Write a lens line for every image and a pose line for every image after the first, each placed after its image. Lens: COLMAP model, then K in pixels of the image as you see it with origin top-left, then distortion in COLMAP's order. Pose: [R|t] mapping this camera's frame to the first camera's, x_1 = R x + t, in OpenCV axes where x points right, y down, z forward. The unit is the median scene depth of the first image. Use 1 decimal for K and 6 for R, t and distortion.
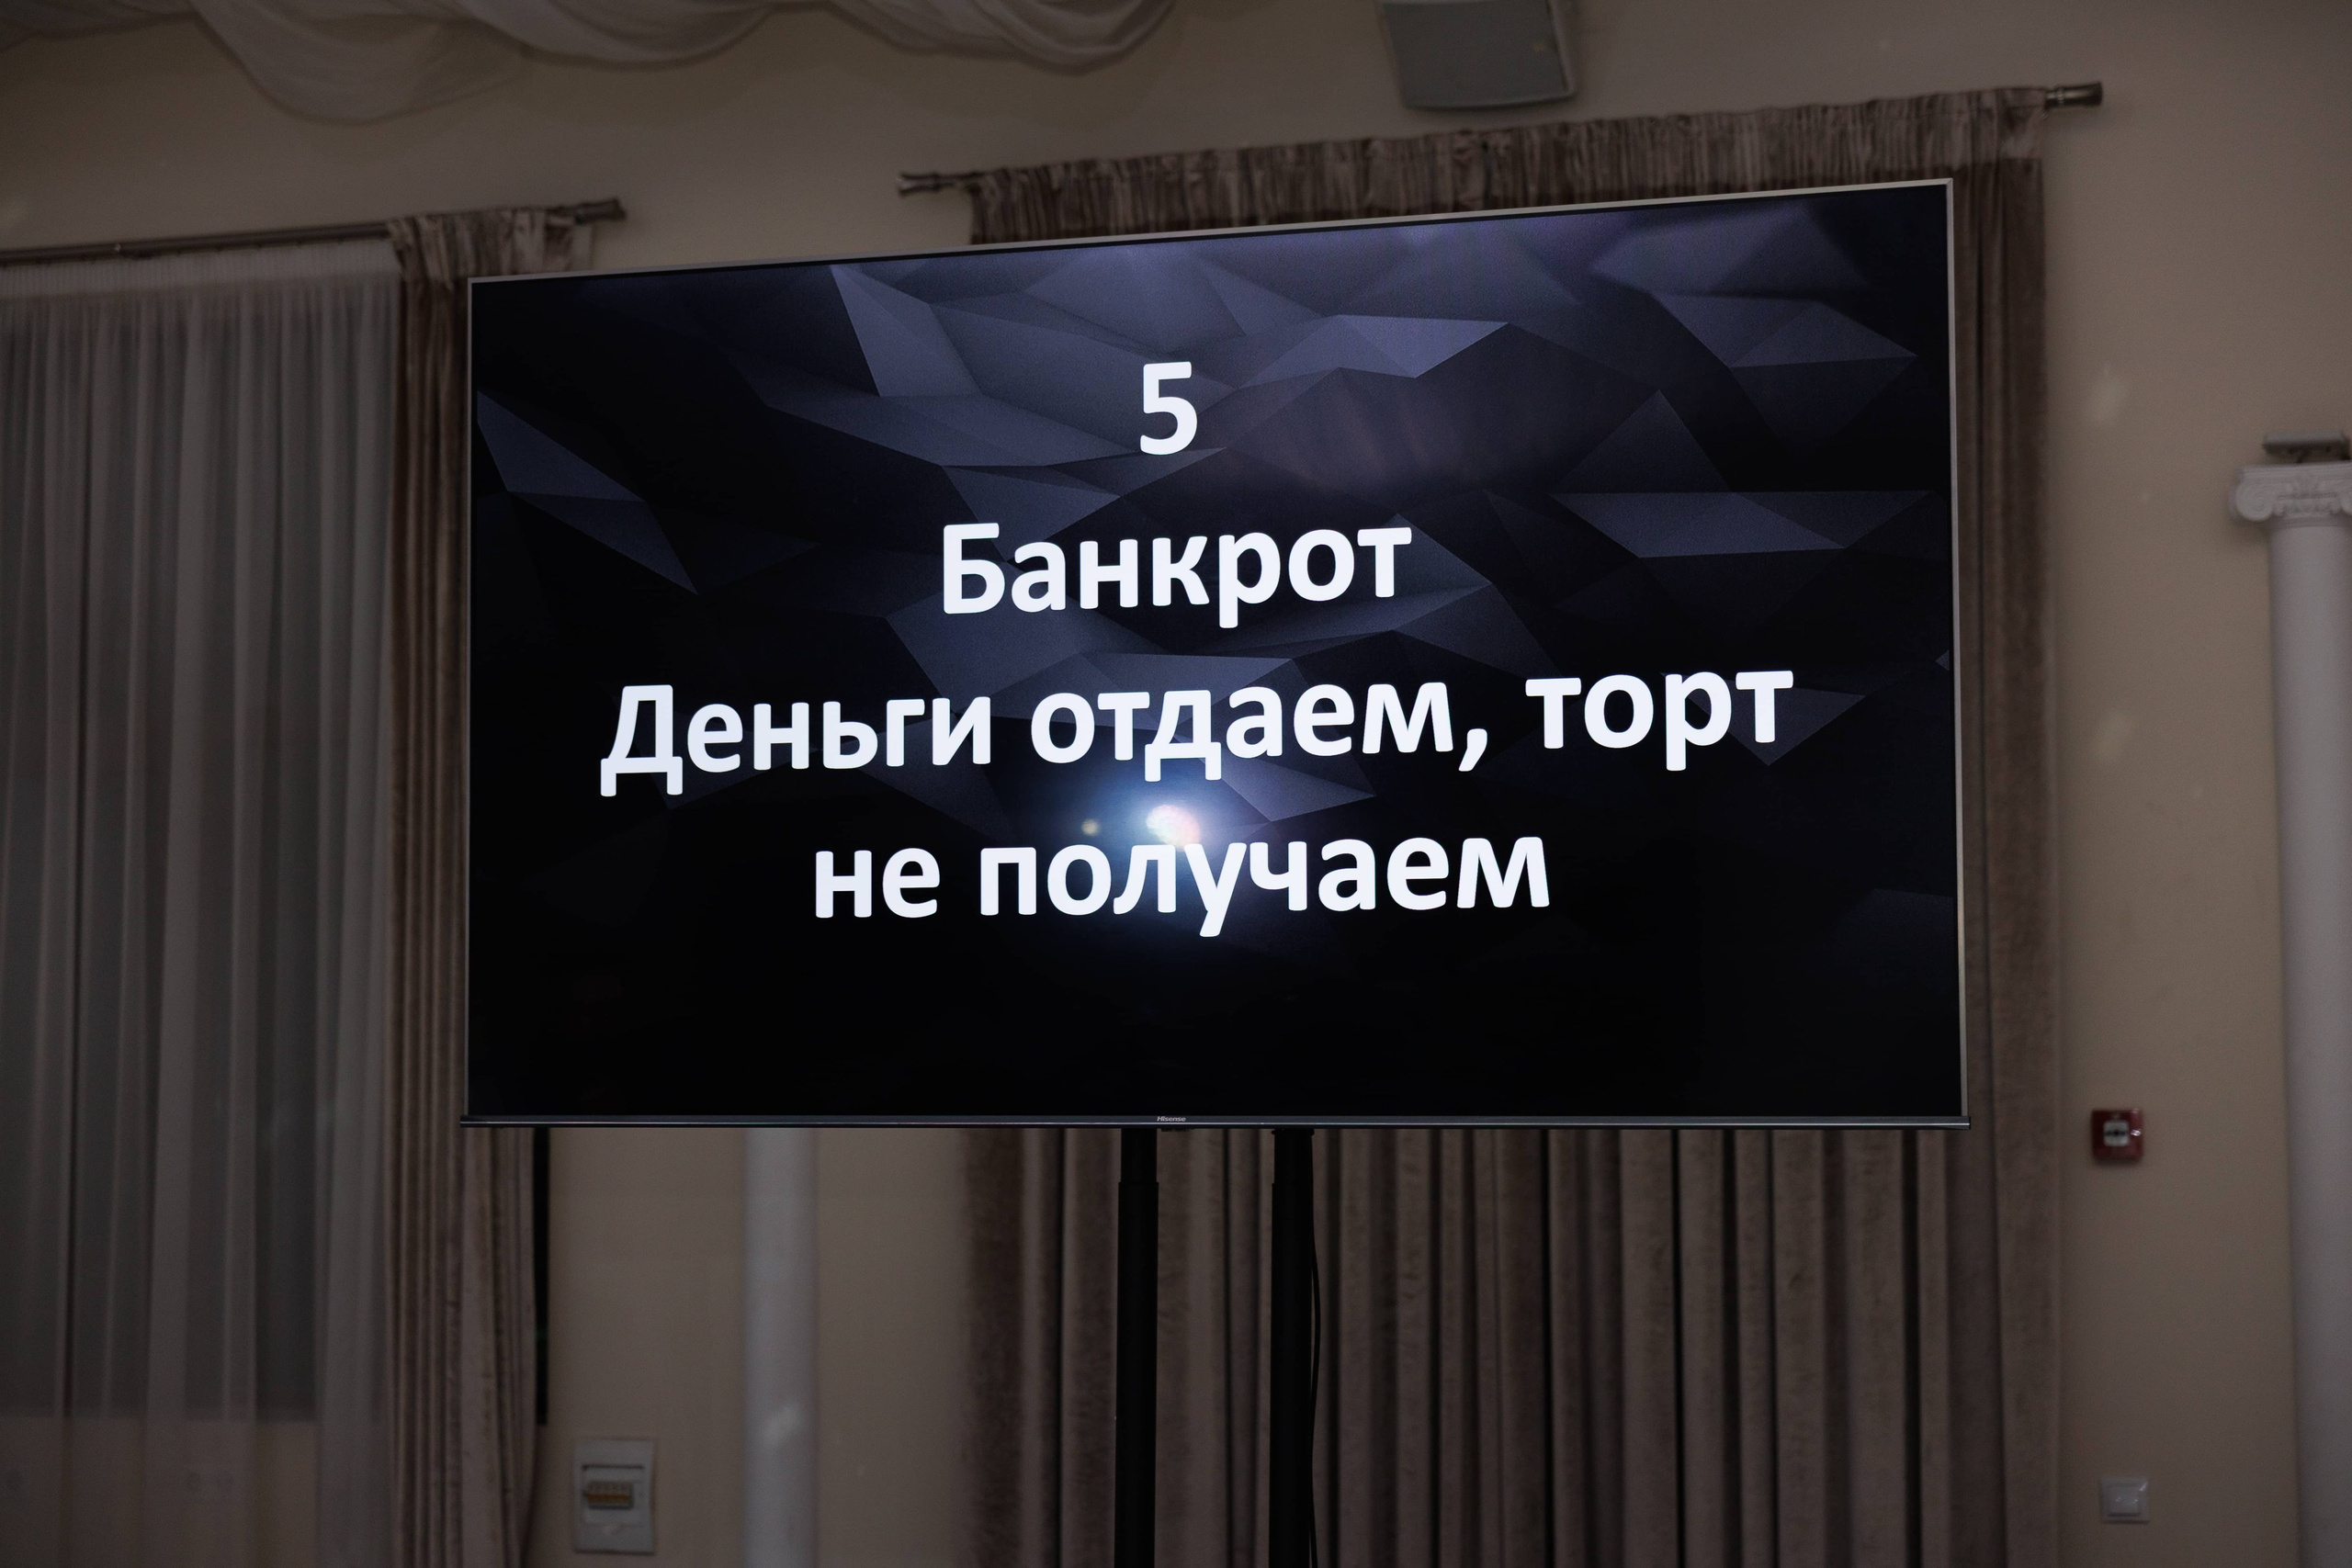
lens RADIAL K [[4462.8, 0, 1181.6], [0, 4462.8, 763.5], [0, 0, 1]] dist [0.008693, 0.000000]
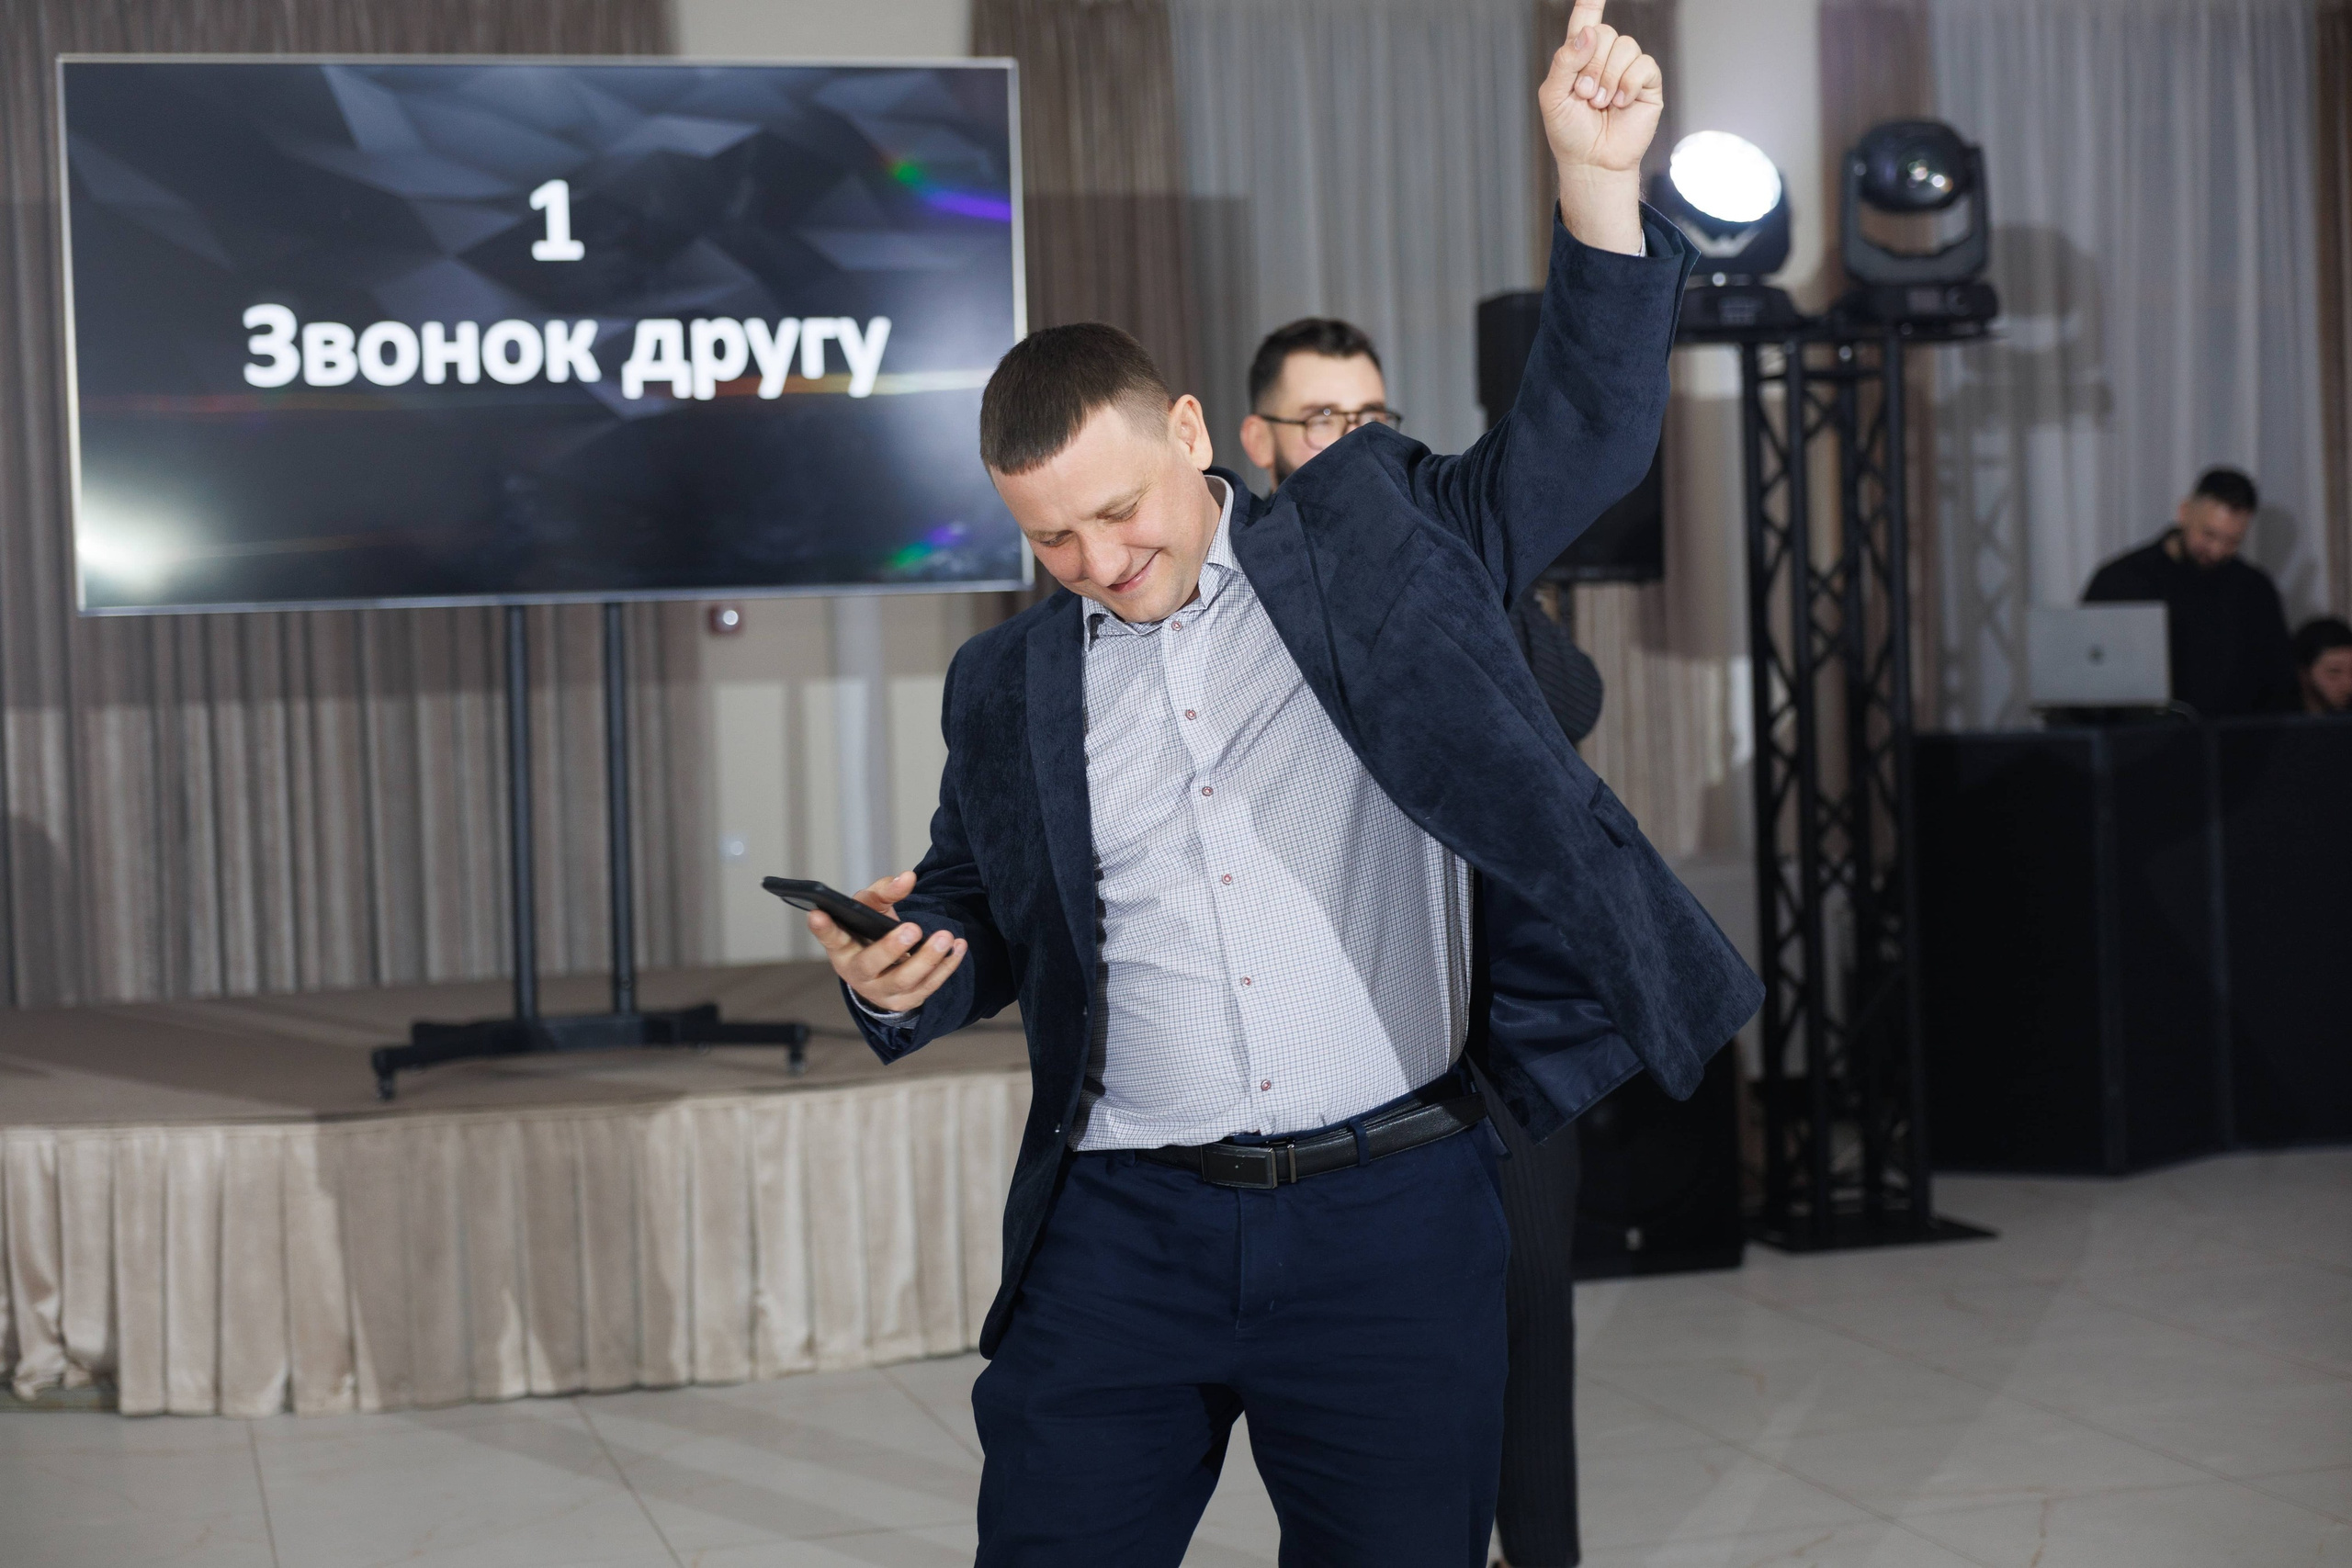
lens RADIAL K [[3884.7, 0, 1188.0], [0, 3884.7, 803.0], [0, 0, 1]] dist [-0.019460, 0.000000]
pose [[0.827318, -0.050800, 0.559433, -0.423173], [-0.011059, 0.994236, 0.106637, -0.000880], [-0.561626, -0.094410, 0.821988, -0.226941]]
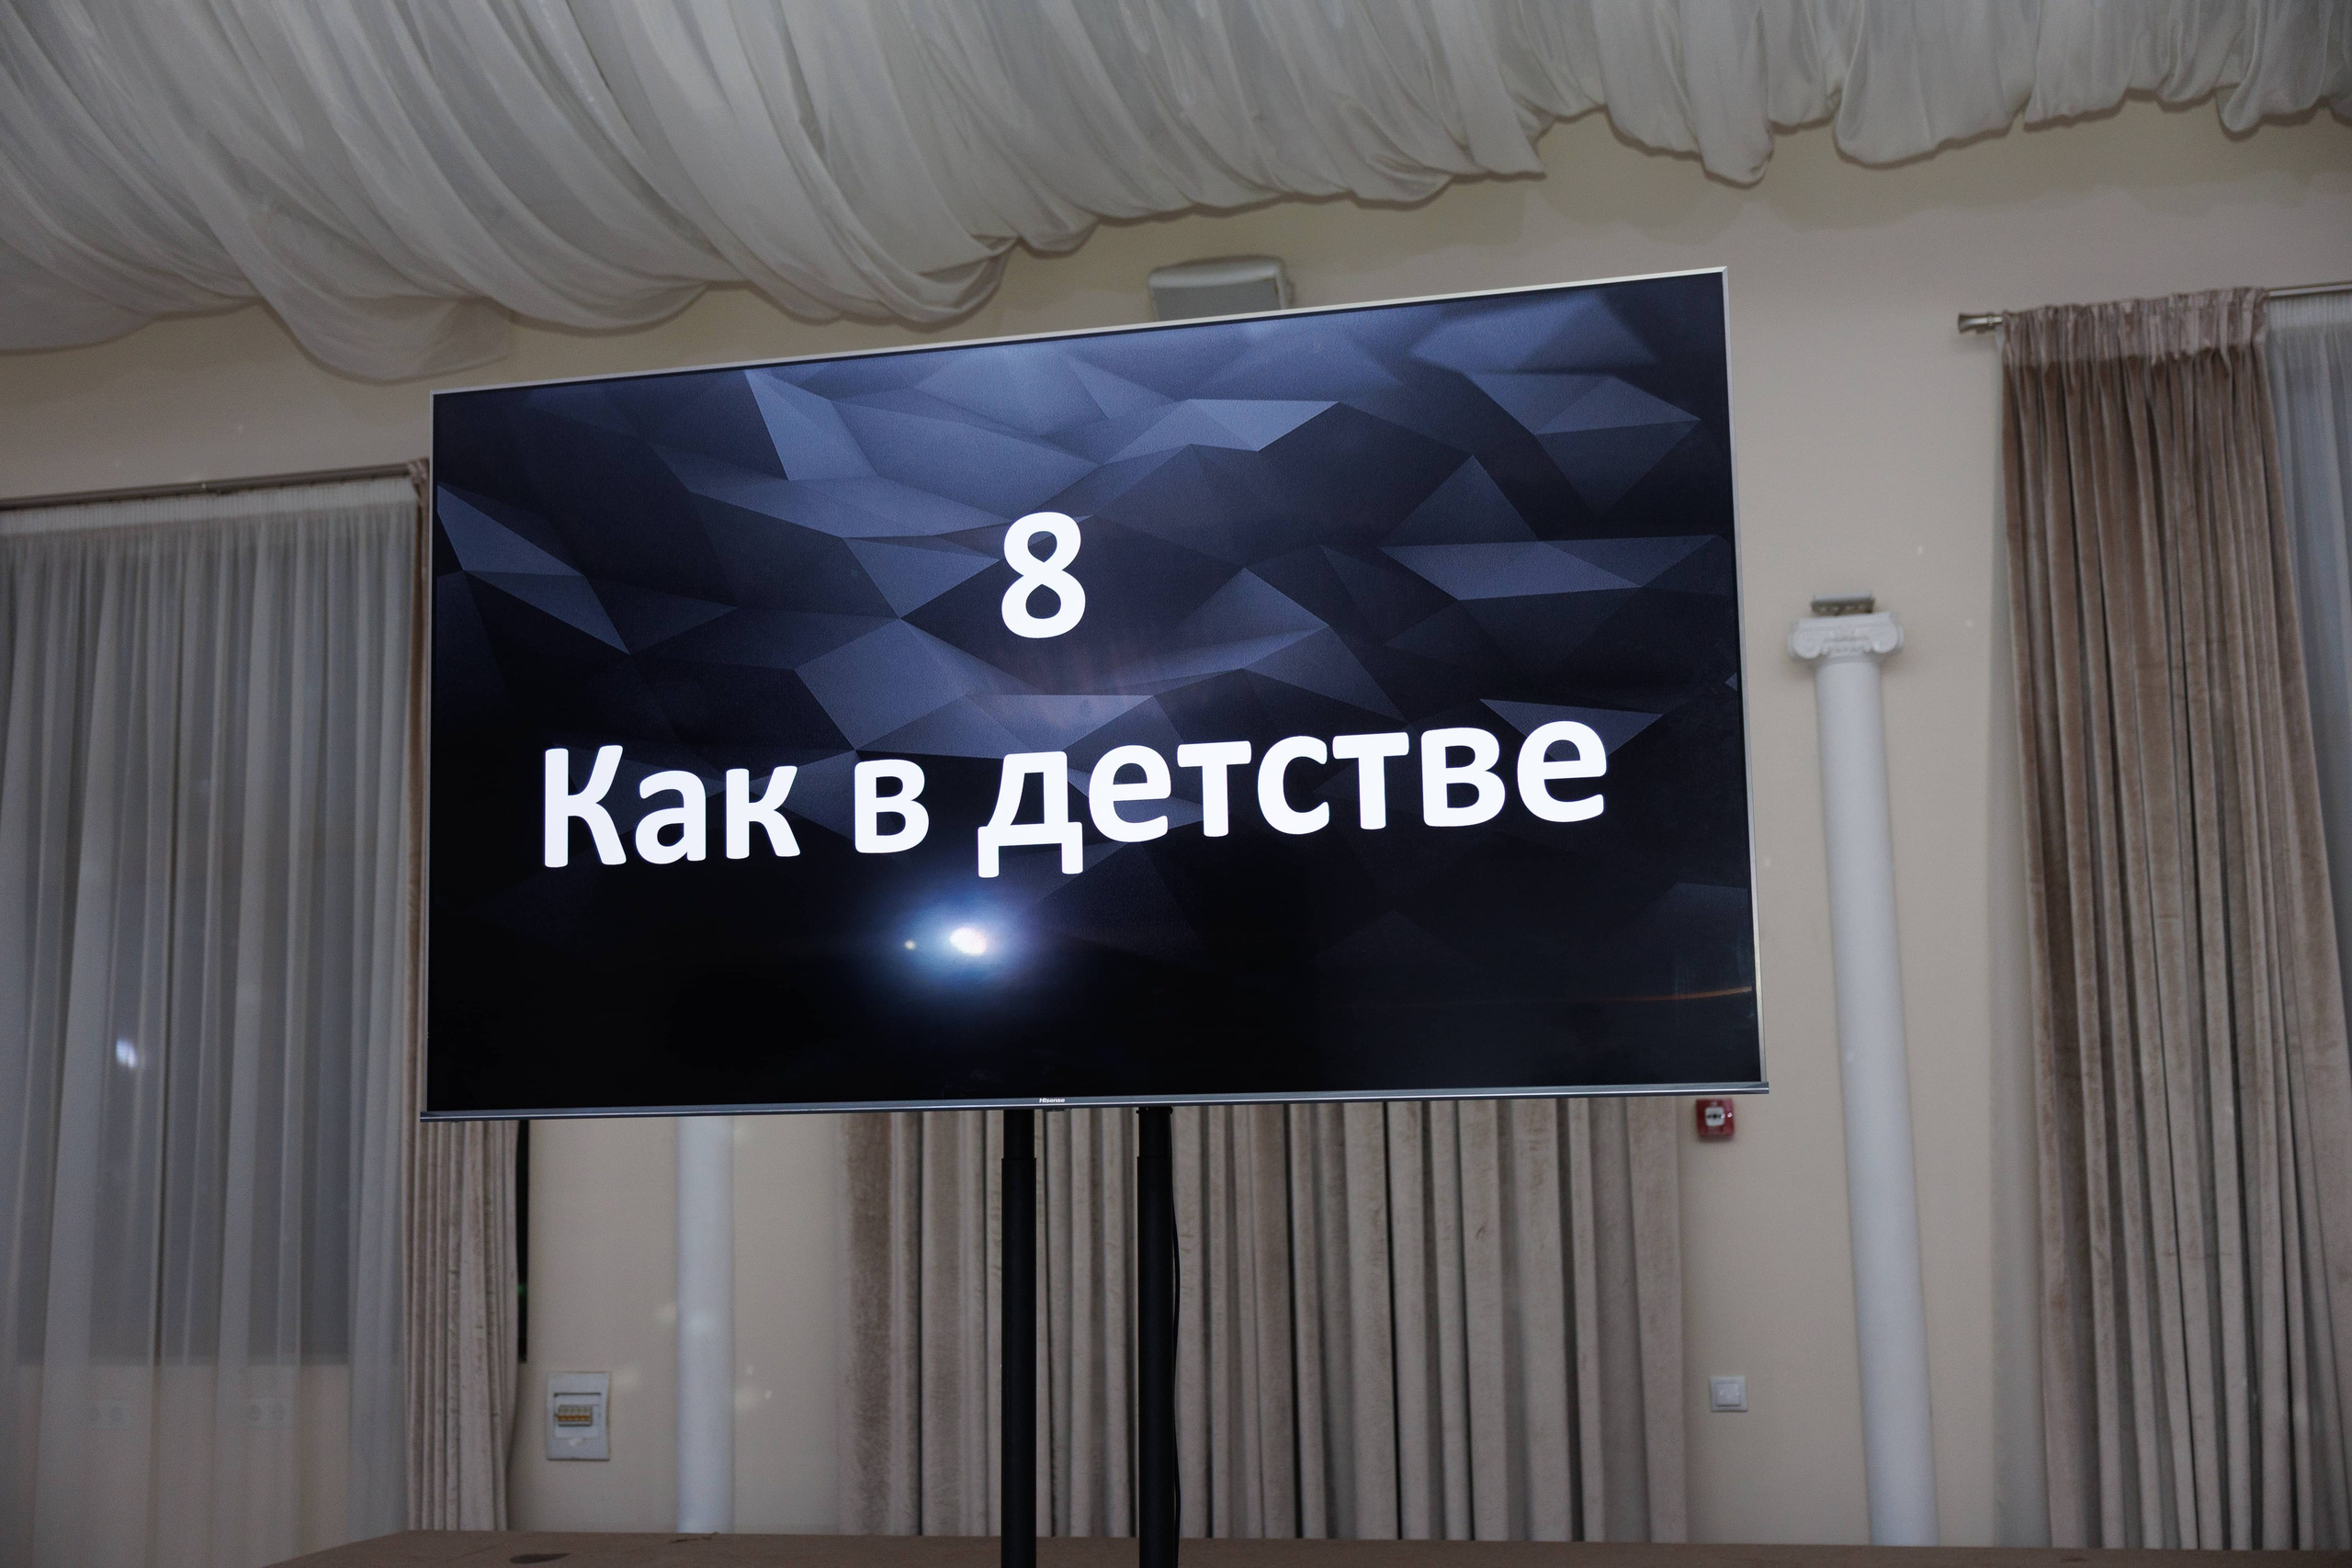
lens RADIAL K [[2650.9, 0, 1169.5], [0, 2650.9, 791.8], [0, 0, 1]] dist [0.001531, 0.000000]
pose [[0.996444, -0.008017, 0.083873, -0.019044], [0.012354, 0.998606, -0.051321, 0.024280], [-0.083345, 0.052174, 0.995154, 0.215757]]
